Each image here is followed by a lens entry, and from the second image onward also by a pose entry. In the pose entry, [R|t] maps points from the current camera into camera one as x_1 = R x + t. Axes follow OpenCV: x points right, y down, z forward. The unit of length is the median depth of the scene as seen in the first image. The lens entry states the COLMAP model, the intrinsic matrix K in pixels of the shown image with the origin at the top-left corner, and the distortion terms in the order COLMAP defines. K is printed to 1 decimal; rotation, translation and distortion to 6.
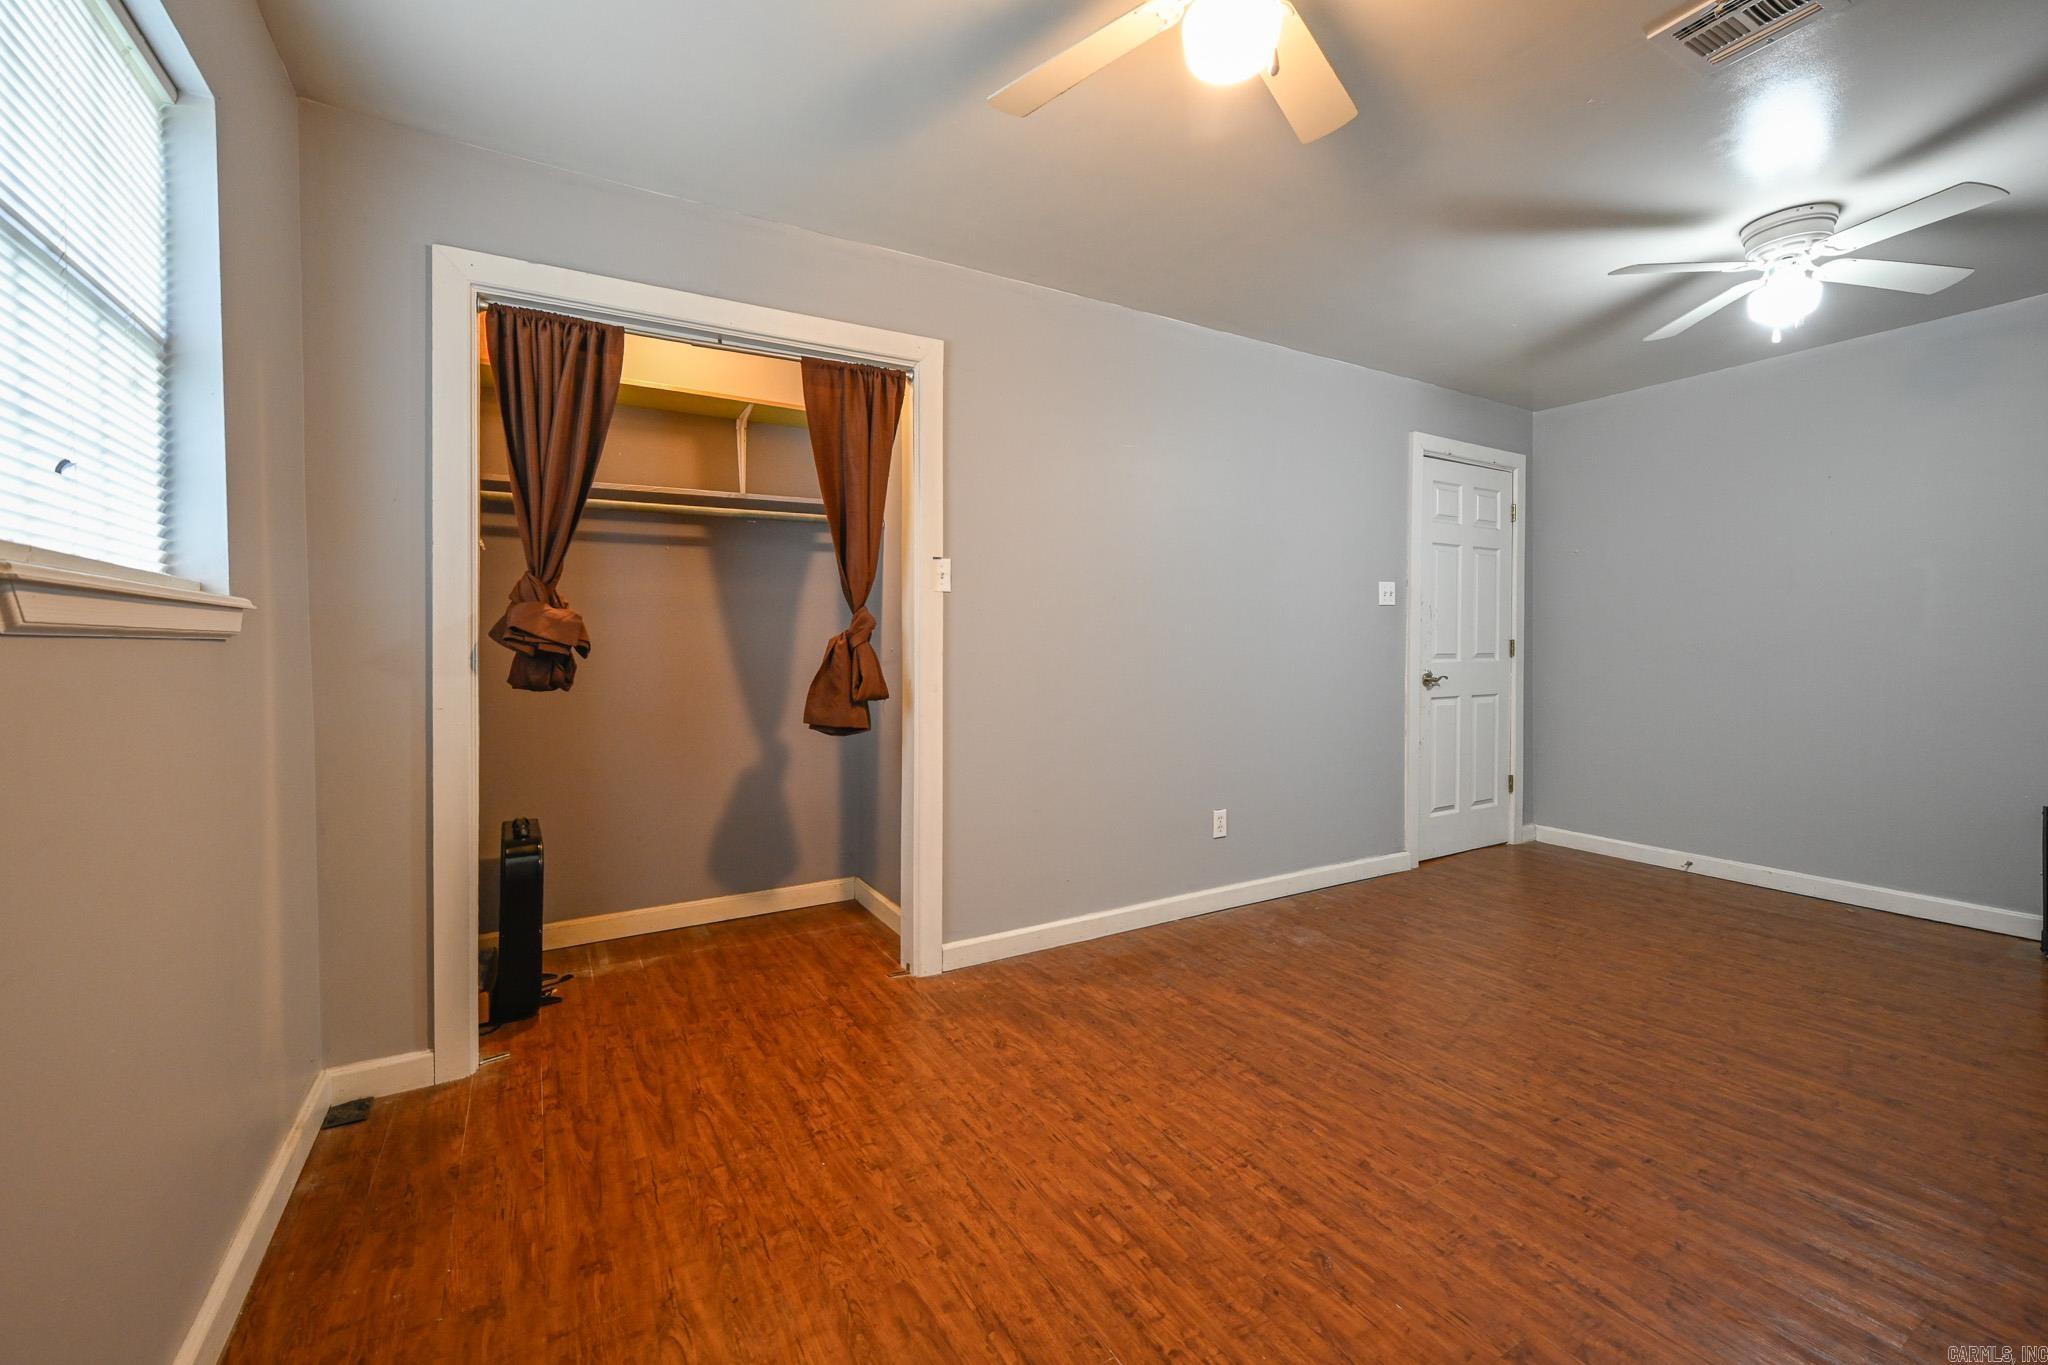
lens RADIAL K [[814.6, 0, 1043.2], [0, 814.6, 635.3], [0, 0, 1]] dist [-0.002622, -0.000530]
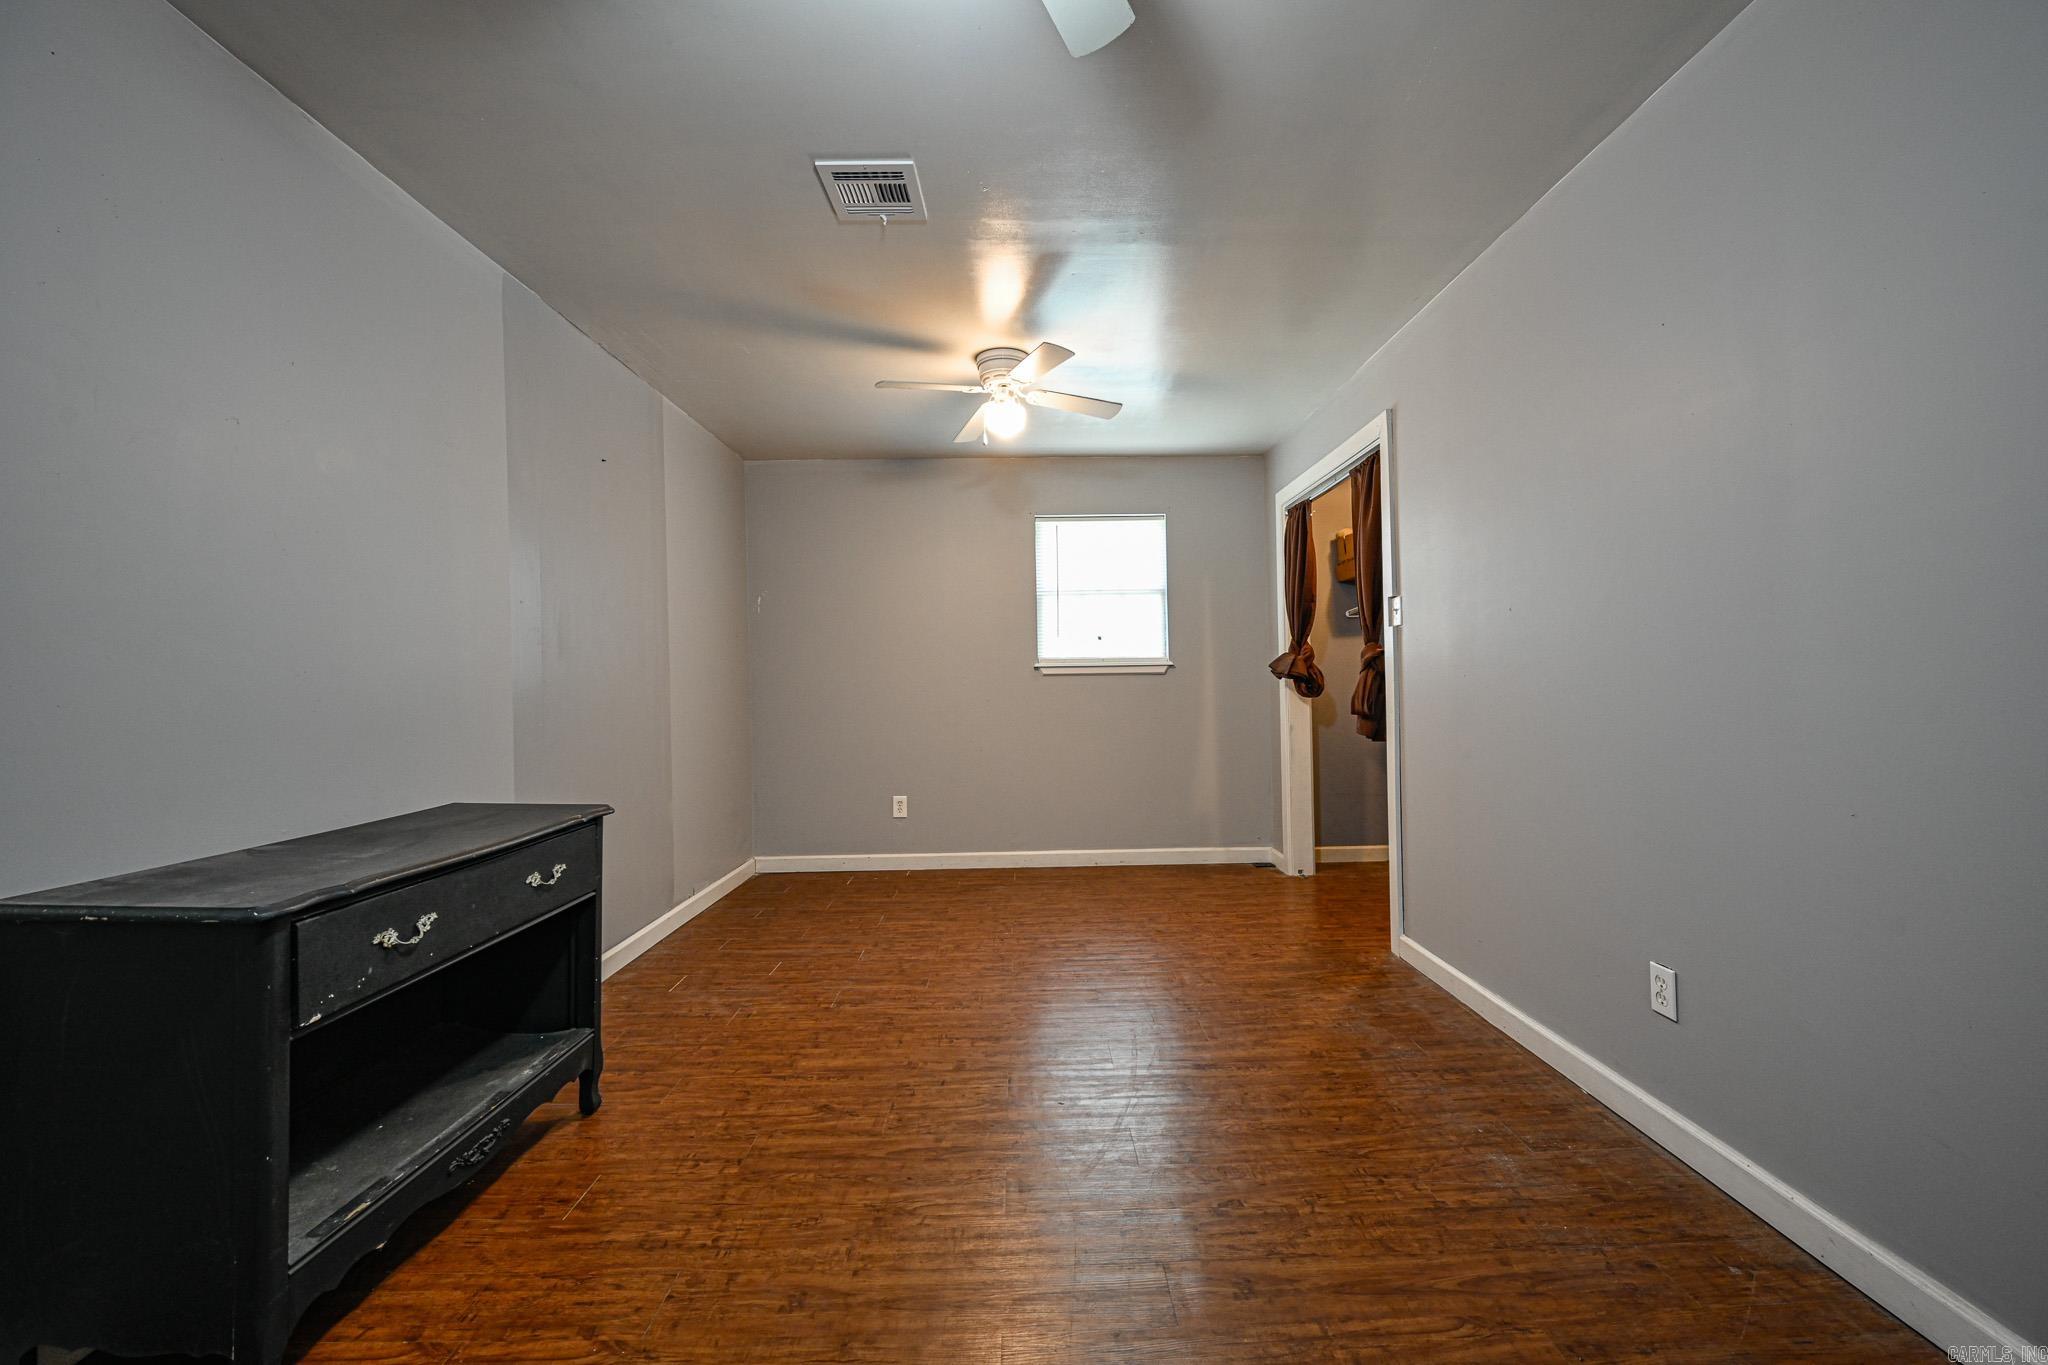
lens RADIAL K [[814.6, 0, 1027.2], [0, 814.6, 680.8], [0, 0, 1]] dist [-0.002622, -0.000530]
pose [[-0.499343, 0.012068, -0.866321, 1.664898], [0.026281, 0.999654, -0.001223, 0.013797], [0.866006, -0.023378, -0.499487, 1.652401]]
